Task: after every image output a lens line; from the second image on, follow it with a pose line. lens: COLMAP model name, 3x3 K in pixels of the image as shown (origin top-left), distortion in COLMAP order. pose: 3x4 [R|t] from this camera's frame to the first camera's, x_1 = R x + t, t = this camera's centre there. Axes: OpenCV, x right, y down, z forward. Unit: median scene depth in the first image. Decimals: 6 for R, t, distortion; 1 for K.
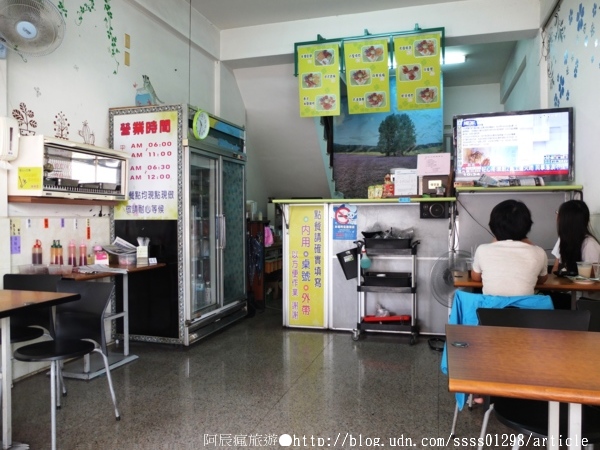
lens RADIAL K [[508.4, 0, 300.0], [0, 508.4, 225.0], [0, 0, 1]] dist [-0.071834, 0.017397]
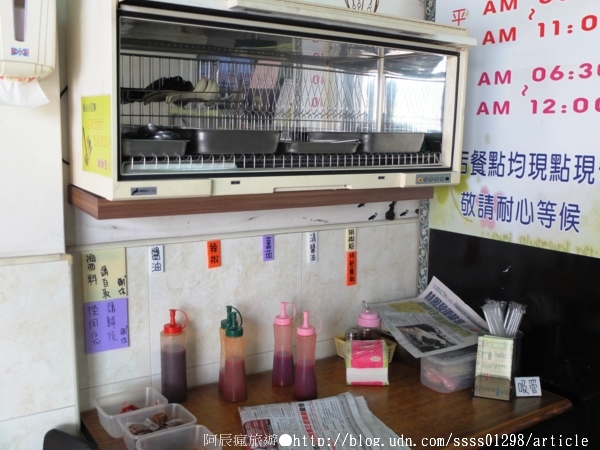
lens RADIAL K [[615.1, 0, 300.0], [0, 615.1, 225.0], [0, 0, 1]] dist [-0.065338, -0.001782]
pose [[0.780859, 0.097525, -0.617047, -0.180426], [-0.016588, 0.990628, 0.135578, -0.072832], [0.624487, -0.095632, 0.775159, 0.633147]]
